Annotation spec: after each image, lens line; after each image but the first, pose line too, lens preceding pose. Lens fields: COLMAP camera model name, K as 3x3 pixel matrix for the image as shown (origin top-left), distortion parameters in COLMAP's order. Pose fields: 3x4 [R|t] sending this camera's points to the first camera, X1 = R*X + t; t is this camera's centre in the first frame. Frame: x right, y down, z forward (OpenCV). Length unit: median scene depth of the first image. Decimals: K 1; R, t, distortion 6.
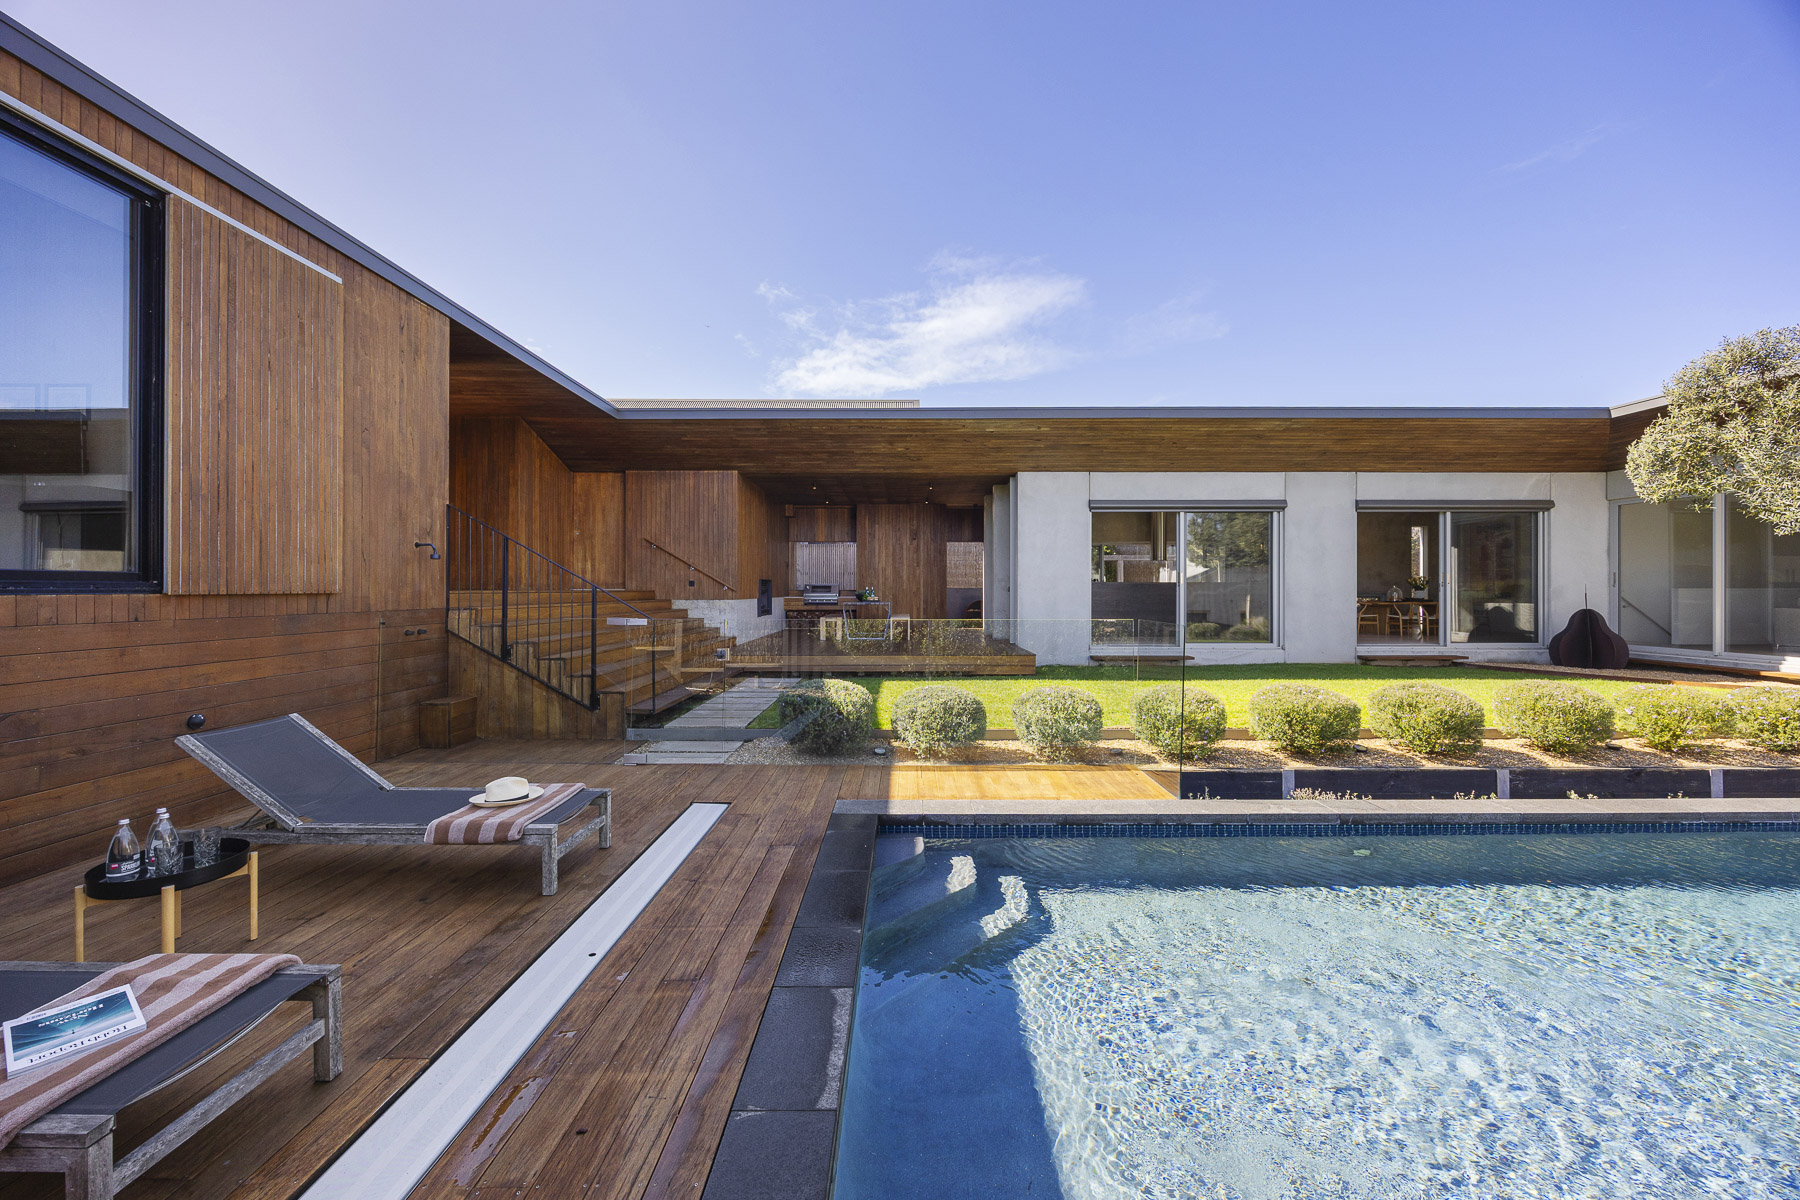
lens RADIAL K [[665.0, 0, 907.7], [0, 665.0, 592.3], [0, 0, 1]] dist [-0.009595, 0.000293]
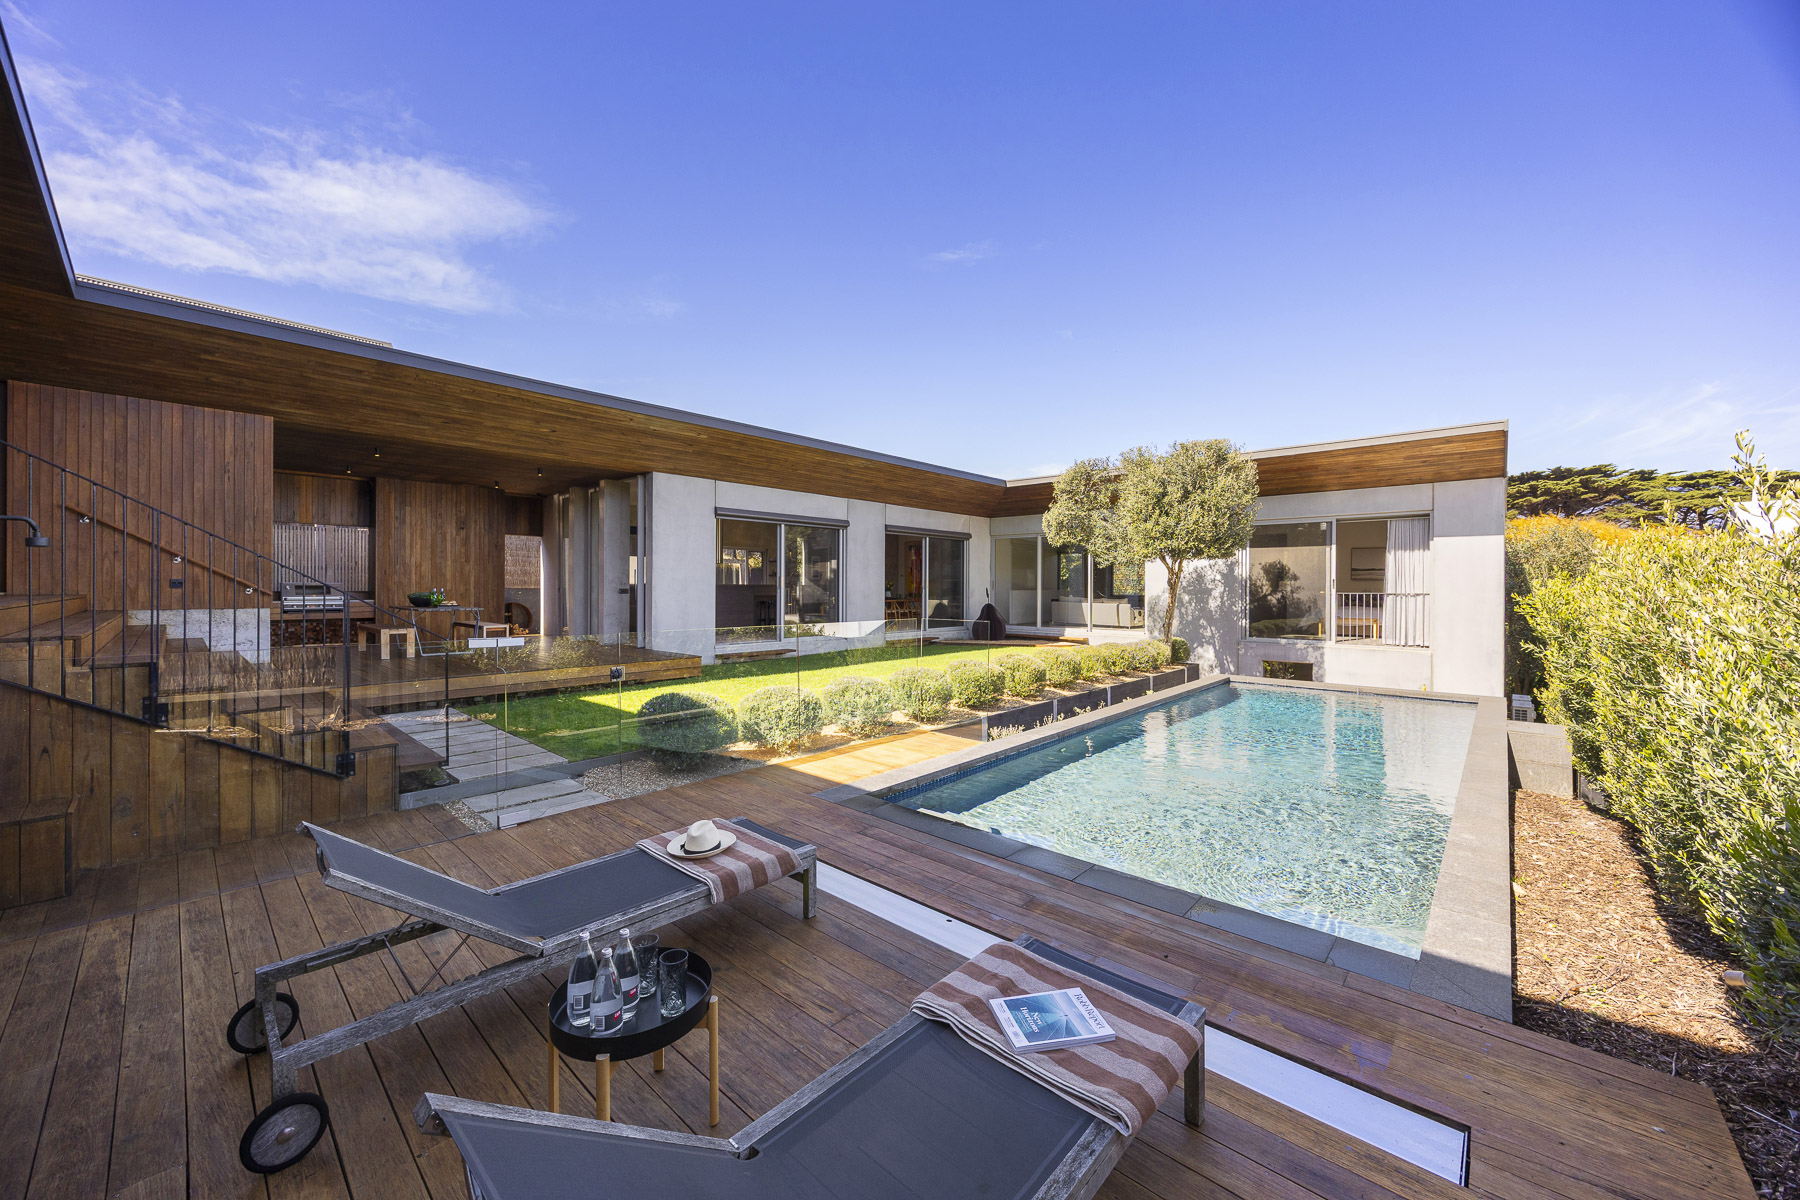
lens RADIAL K [[665.0, 0, 907.7], [0, 665.0, 592.3], [0, 0, 1]] dist [-0.009595, 0.000293]
pose [[0.669181, -0.001816, 0.743097, -0.305318], [-0.000586, 0.999995, 0.002972, -0.006516], [-0.743099, -0.002424, 0.669177, 0.067744]]
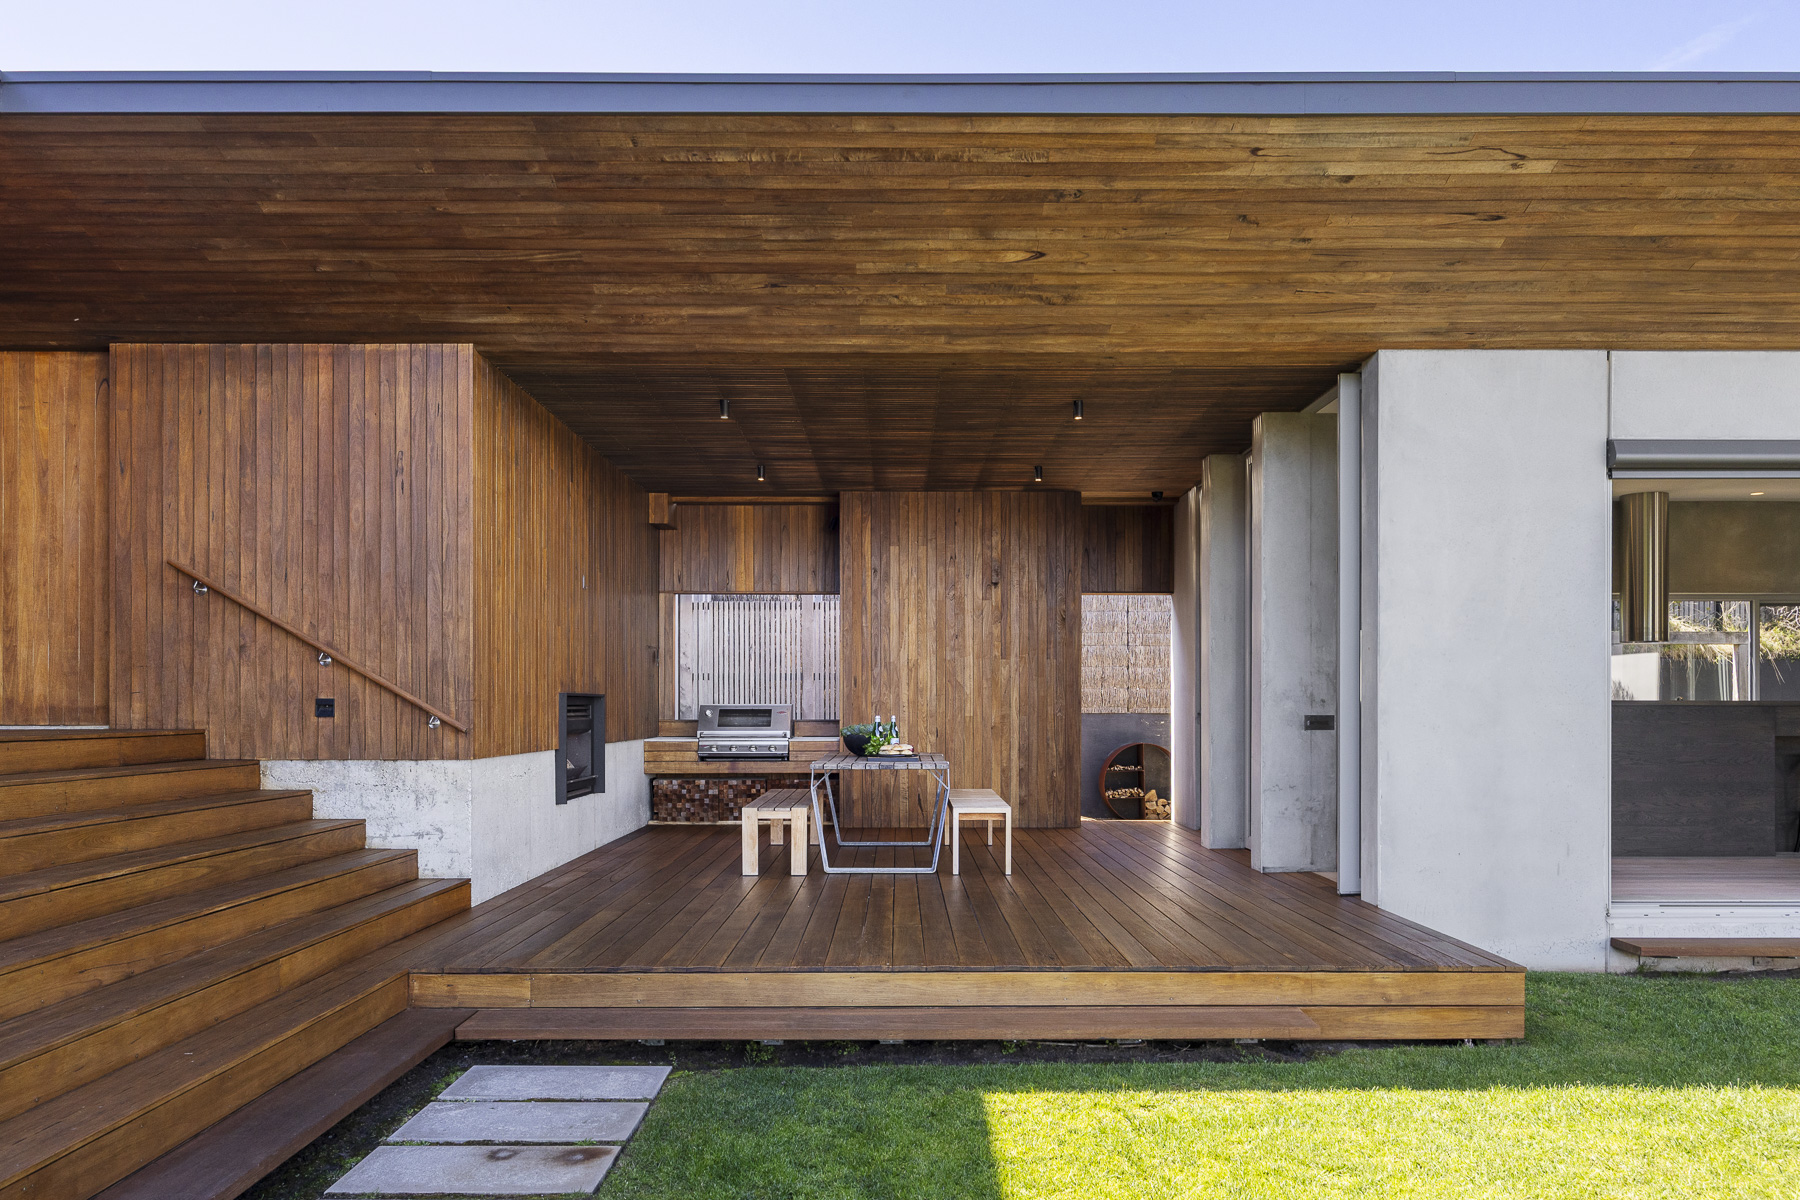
lens RADIAL K [[1231.8, 0, 895.4], [0, 1231.8, 697.4], [0, 0, 1]] dist [0.058817, -0.002725]
pose [[0.999969, 0.001599, -0.007711, -0.053706], [-0.001682, 0.999941, -0.010691, -0.012283], [0.007693, 0.010704, 0.999913, 0.411927]]
